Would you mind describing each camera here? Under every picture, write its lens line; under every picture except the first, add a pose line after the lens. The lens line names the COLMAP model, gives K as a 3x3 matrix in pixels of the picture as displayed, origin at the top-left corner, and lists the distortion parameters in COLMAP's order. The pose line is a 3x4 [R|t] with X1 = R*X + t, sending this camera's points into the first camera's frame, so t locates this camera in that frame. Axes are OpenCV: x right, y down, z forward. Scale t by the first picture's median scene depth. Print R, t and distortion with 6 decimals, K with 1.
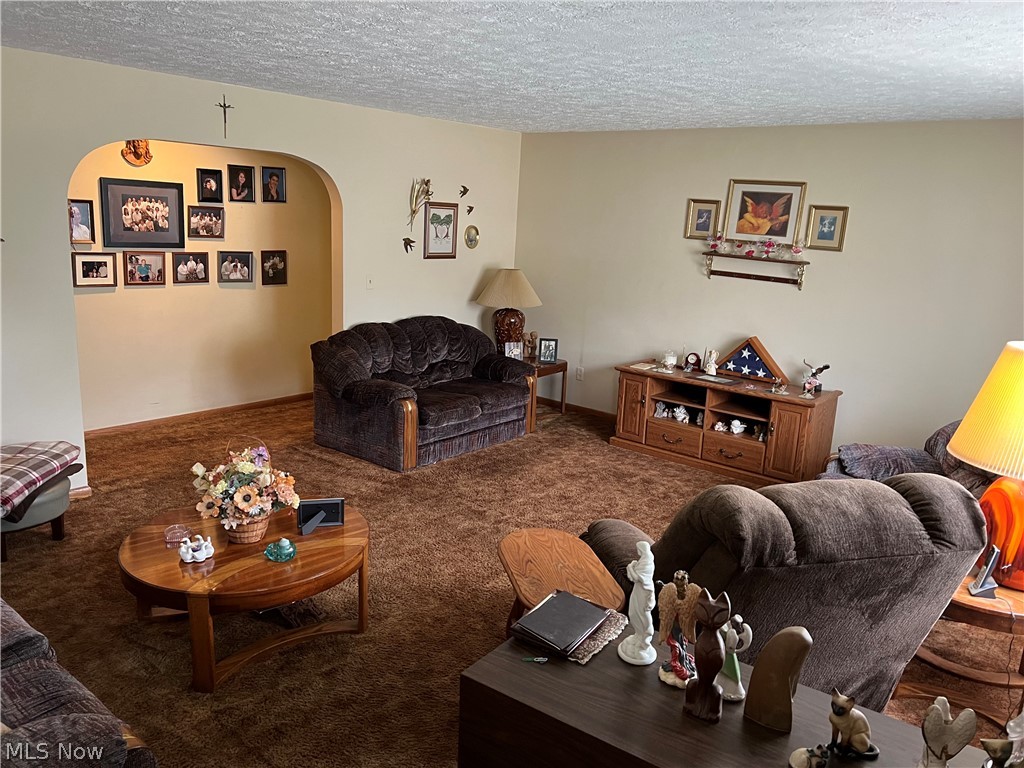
lens RADIAL K [[767.0, 0, 513.0], [0, 767.0, 391.8], [0, 0, 1]] dist [0.048637, -0.057518]
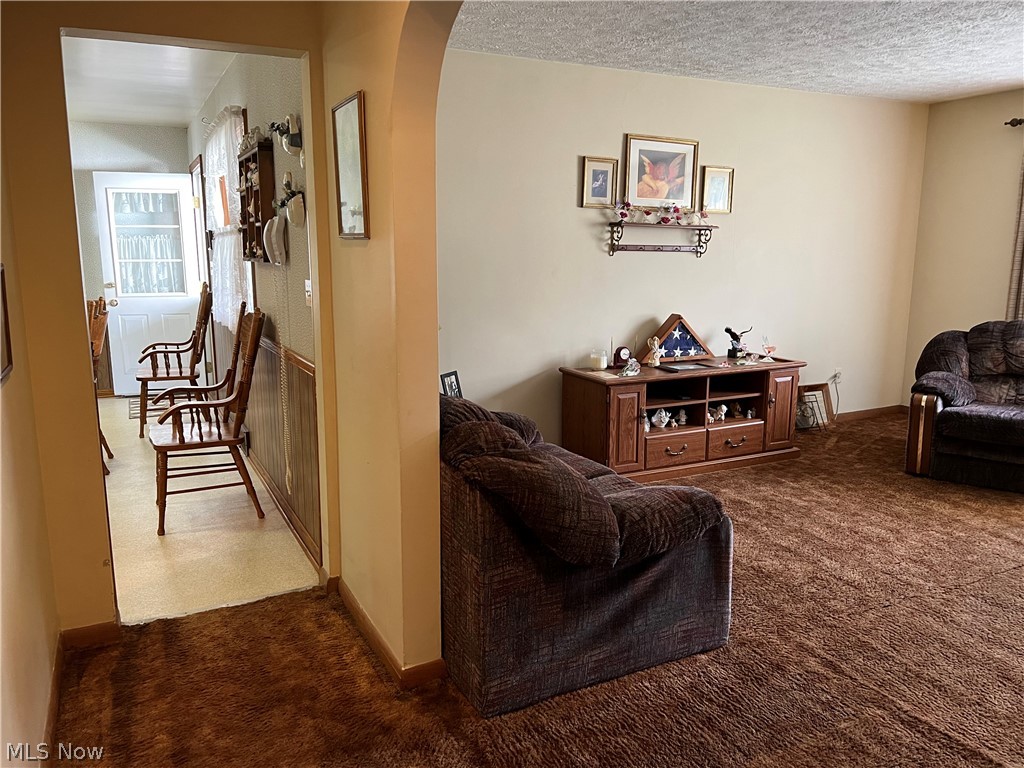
lens RADIAL K [[767.0, 0, 513.0], [0, 767.0, 391.8], [0, 0, 1]] dist [0.048637, -0.057518]
pose [[0.400018, -0.218970, 0.889965, -0.573281], [0.229589, 0.964020, 0.133995, -0.147118], [-0.887285, 0.150726, 0.435899, 0.792086]]
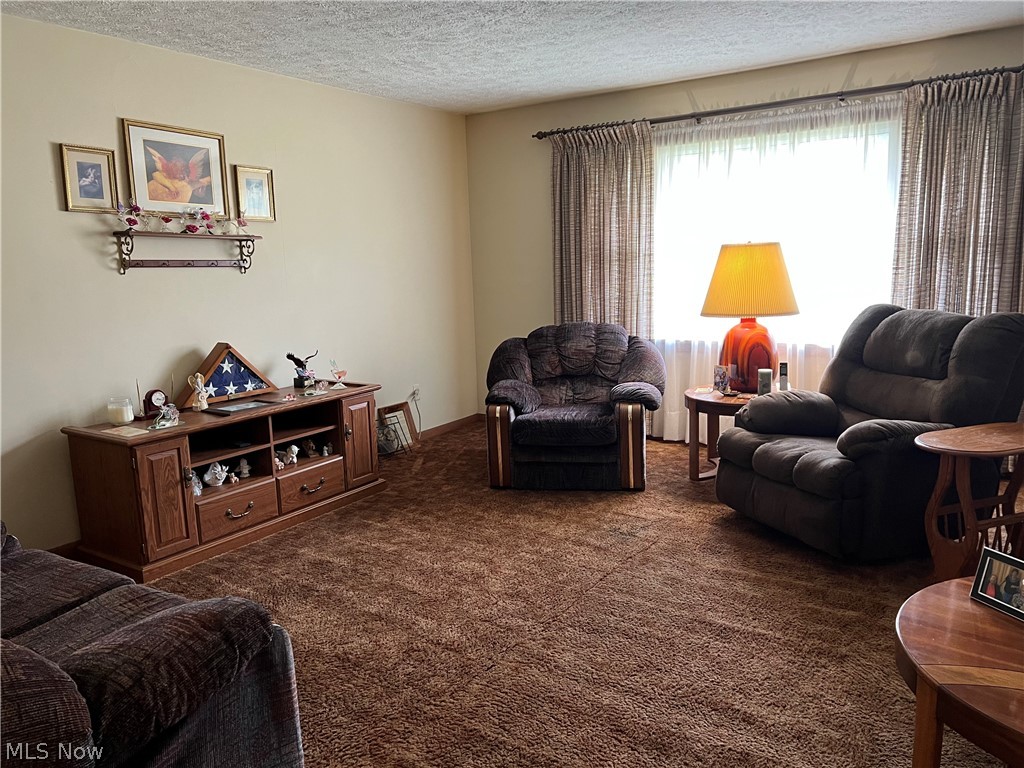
lens RADIAL K [[767.0, 0, 513.0], [0, 767.0, 391.8], [0, 0, 1]] dist [0.048637, -0.057518]
pose [[-0.113252, -0.215225, 0.969975, -0.437794], [0.251525, 0.938245, 0.237552, -0.132387], [-0.961202, 0.270876, -0.052123, 0.785002]]
